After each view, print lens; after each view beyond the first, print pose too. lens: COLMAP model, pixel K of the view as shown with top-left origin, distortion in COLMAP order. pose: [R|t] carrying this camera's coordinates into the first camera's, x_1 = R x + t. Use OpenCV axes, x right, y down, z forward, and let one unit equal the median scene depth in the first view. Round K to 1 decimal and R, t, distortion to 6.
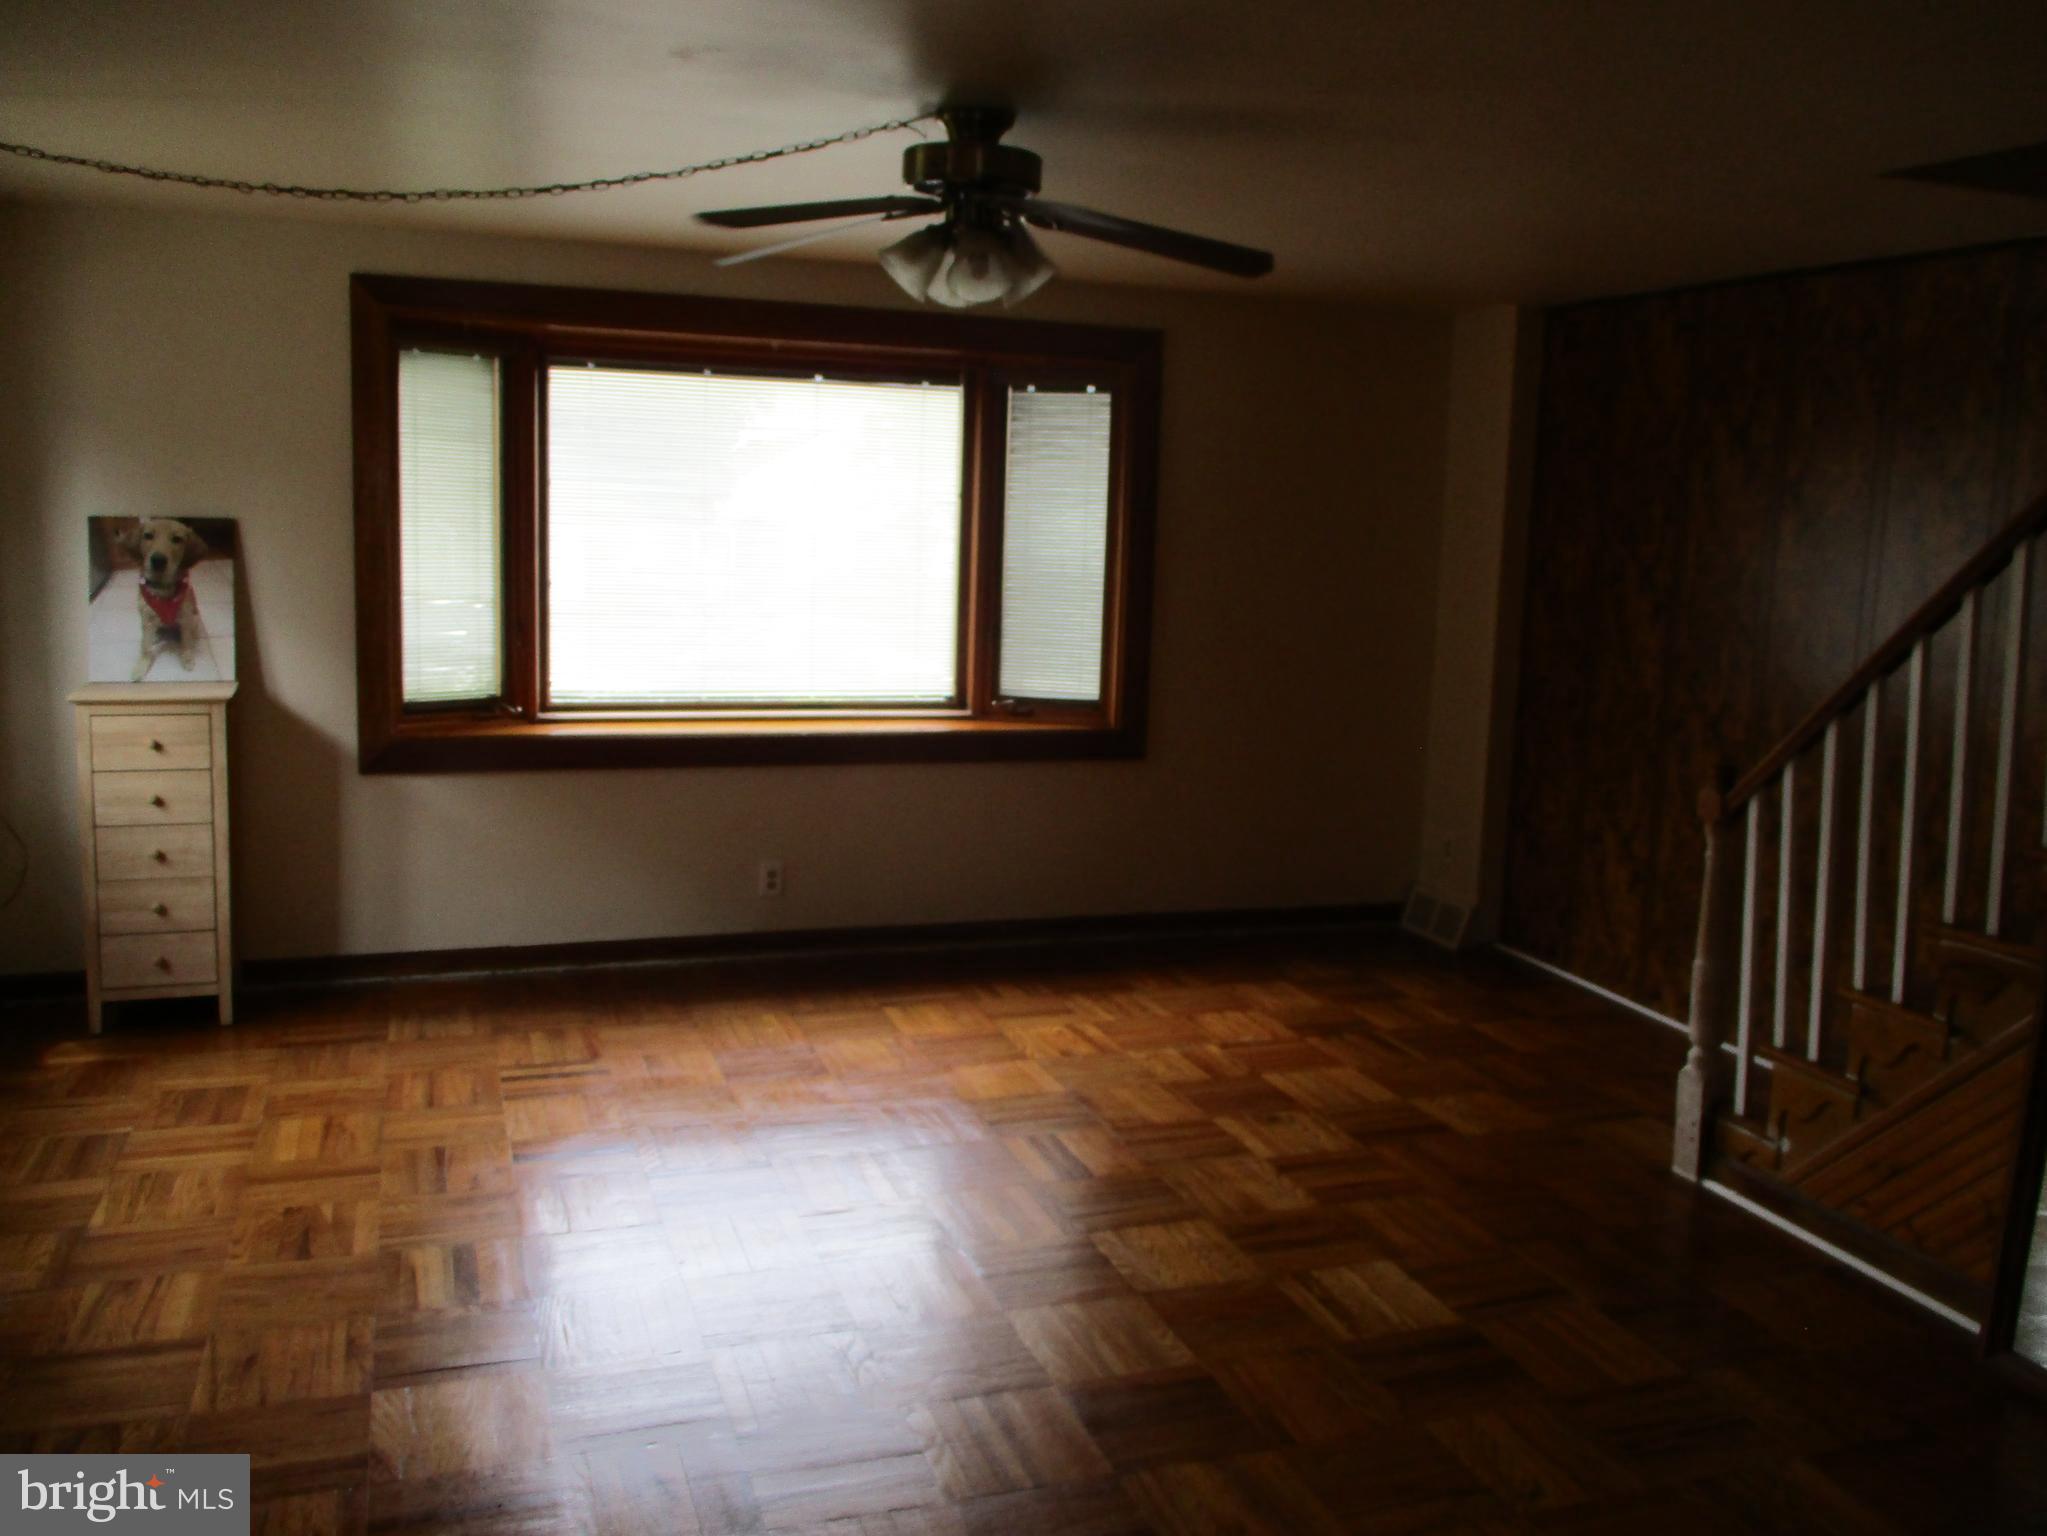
lens RADIAL K [[1727.0, 0, 1046.9], [0, 1727.0, 751.0], [0, 0, 1]] dist [-0.029270, 0.016538]
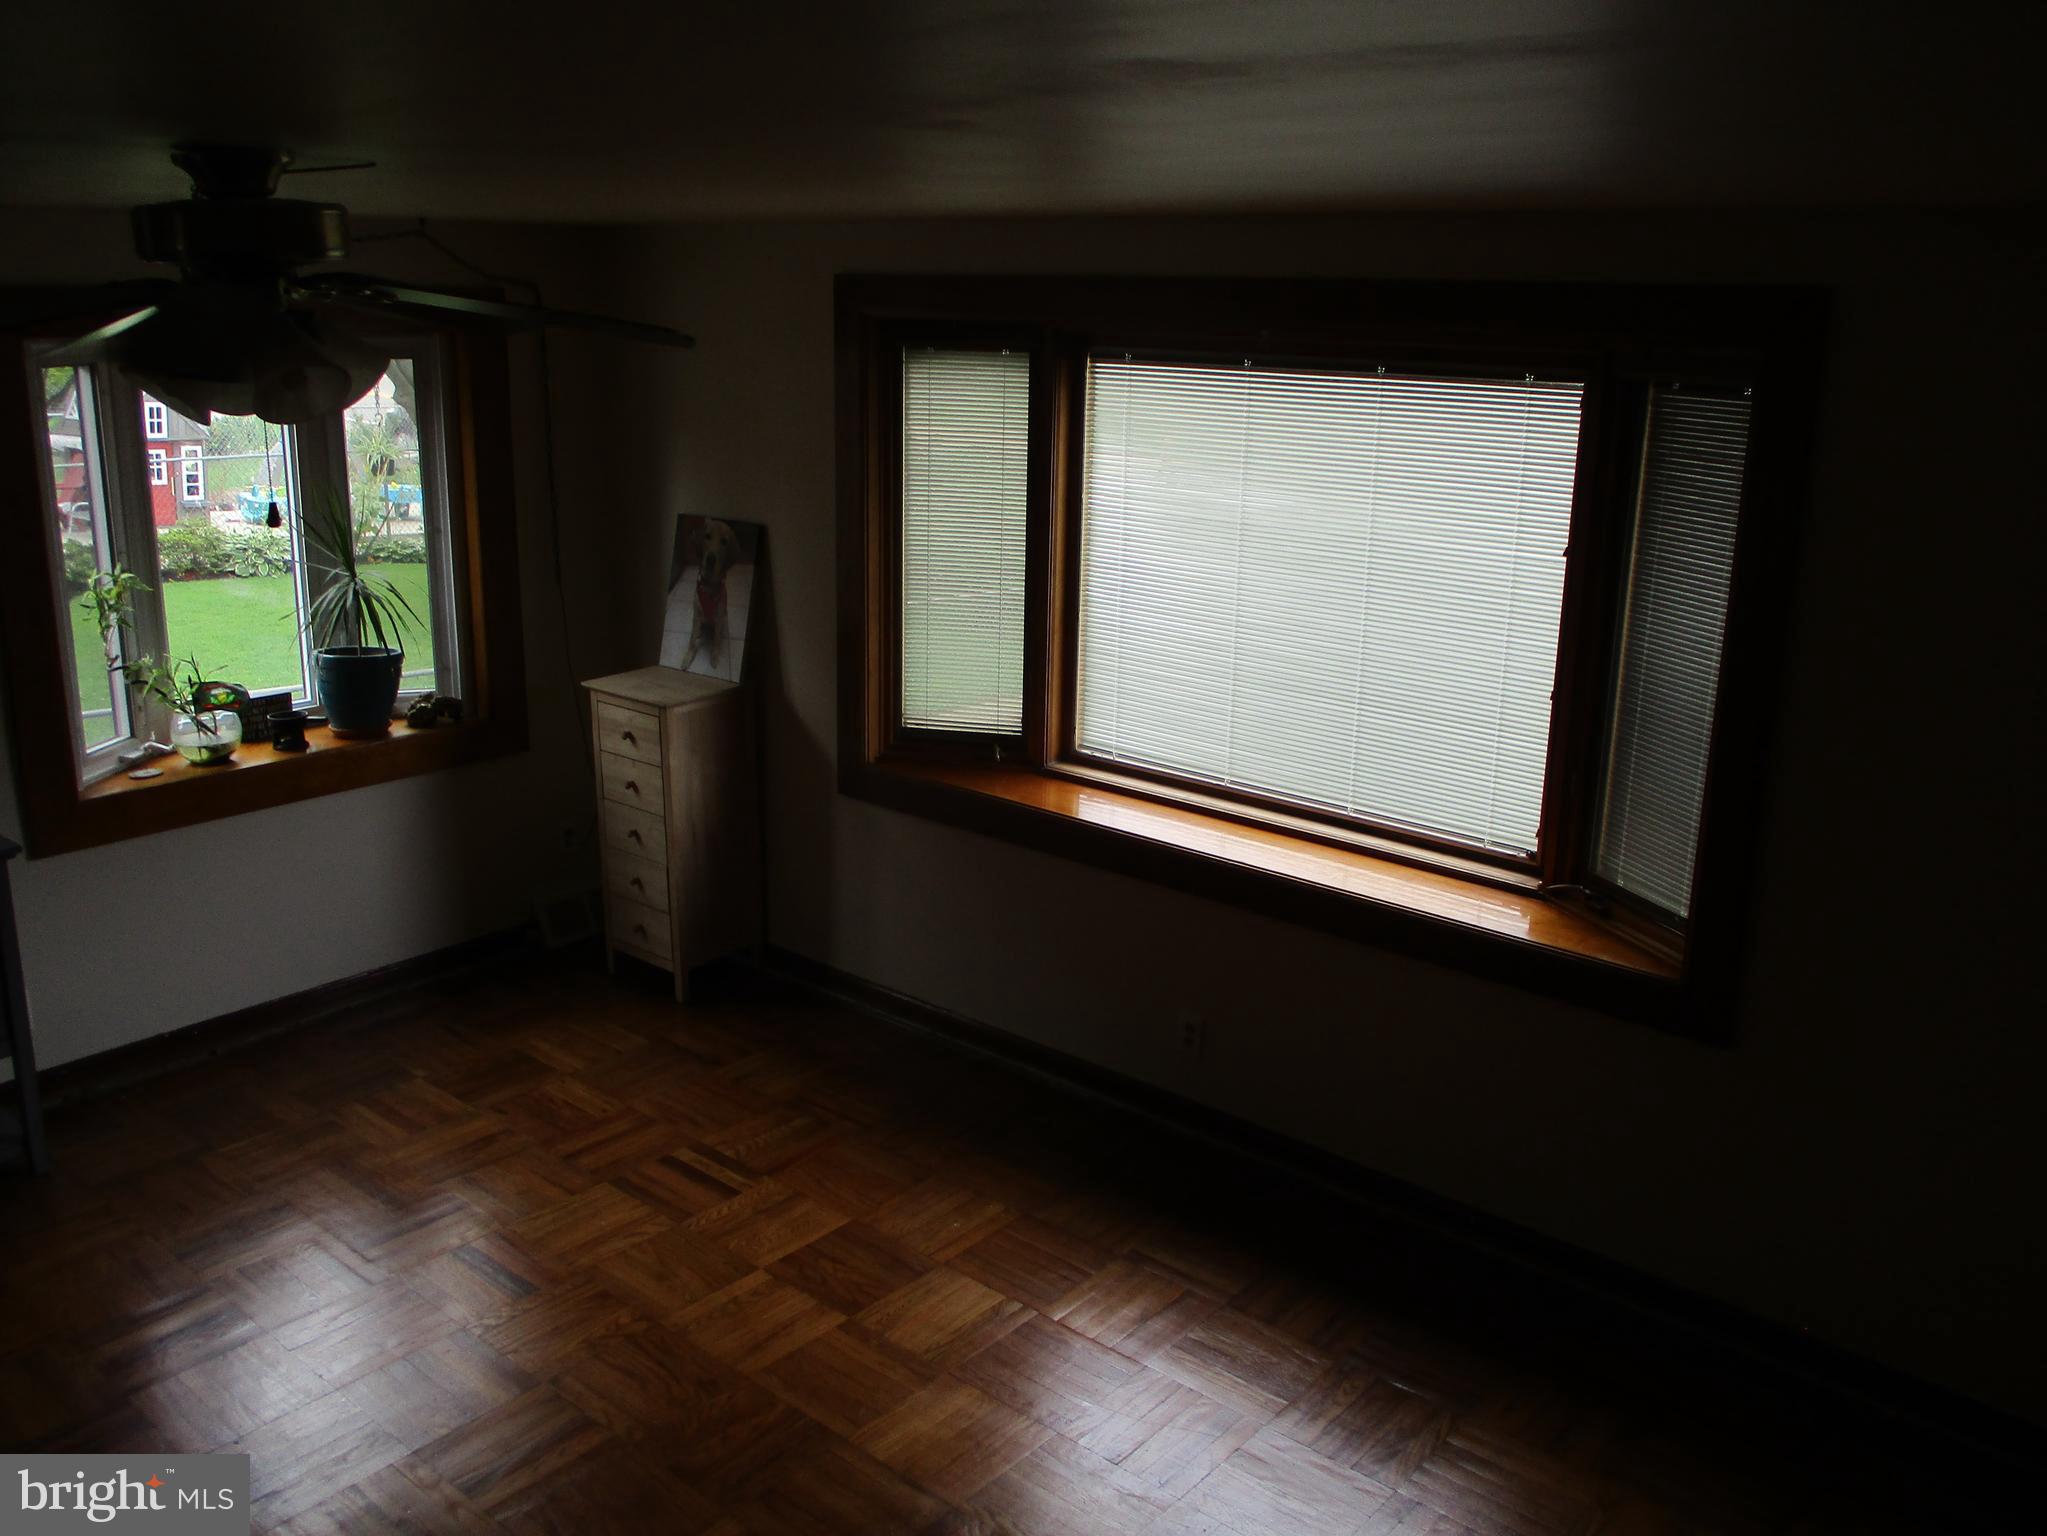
lens RADIAL K [[1727.0, 0, 1021.0], [0, 1727.0, 752.8], [0, 0, 1]] dist [-0.029270, 0.016538]
pose [[0.497162, 0.206797, -0.842653, 0.497535], [-0.125216, 0.978116, 0.166164, -0.195175], [0.858575, 0.022904, 0.512177, 0.620659]]
